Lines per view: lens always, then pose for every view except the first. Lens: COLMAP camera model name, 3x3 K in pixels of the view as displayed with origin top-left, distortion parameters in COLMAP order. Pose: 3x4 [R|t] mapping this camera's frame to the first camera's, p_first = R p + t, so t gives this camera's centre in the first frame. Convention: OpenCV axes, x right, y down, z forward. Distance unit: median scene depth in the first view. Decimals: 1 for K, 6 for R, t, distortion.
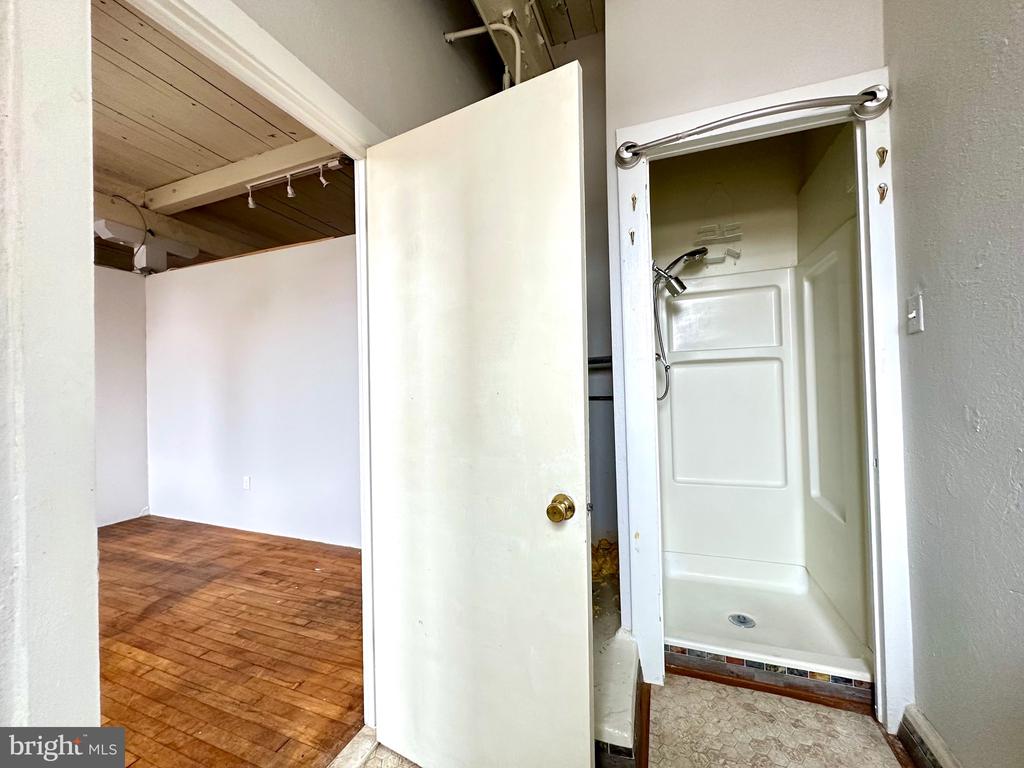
lens RADIAL K [[407.7, 0, 512.9], [0, 407.7, 384.3], [0, 0, 1]] dist [-0.001589, -0.000614]
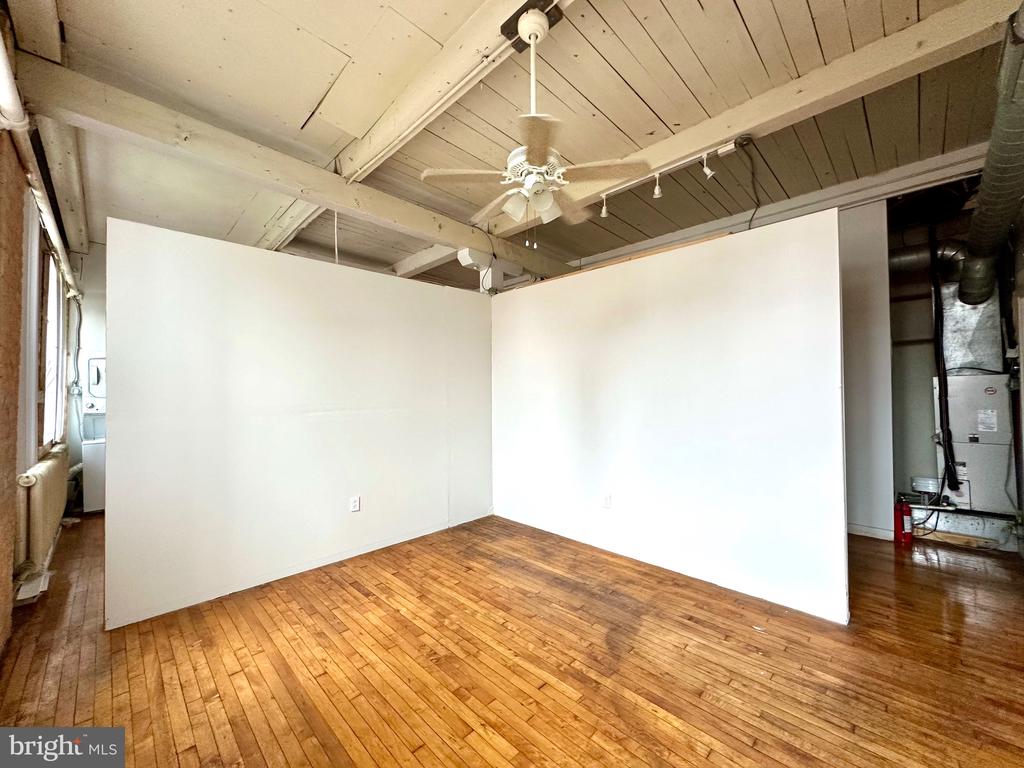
lens RADIAL K [[408.1, 0, 510.7], [0, 408.1, 384.0], [0, 0, 1]] dist [-0.001993, -0.000073]
pose [[0.914726, 0.006594, -0.404021, -0.543988], [-0.006634, 0.999977, 0.001301, -0.041138], [0.404020, 0.001491, 0.914749, 0.023286]]
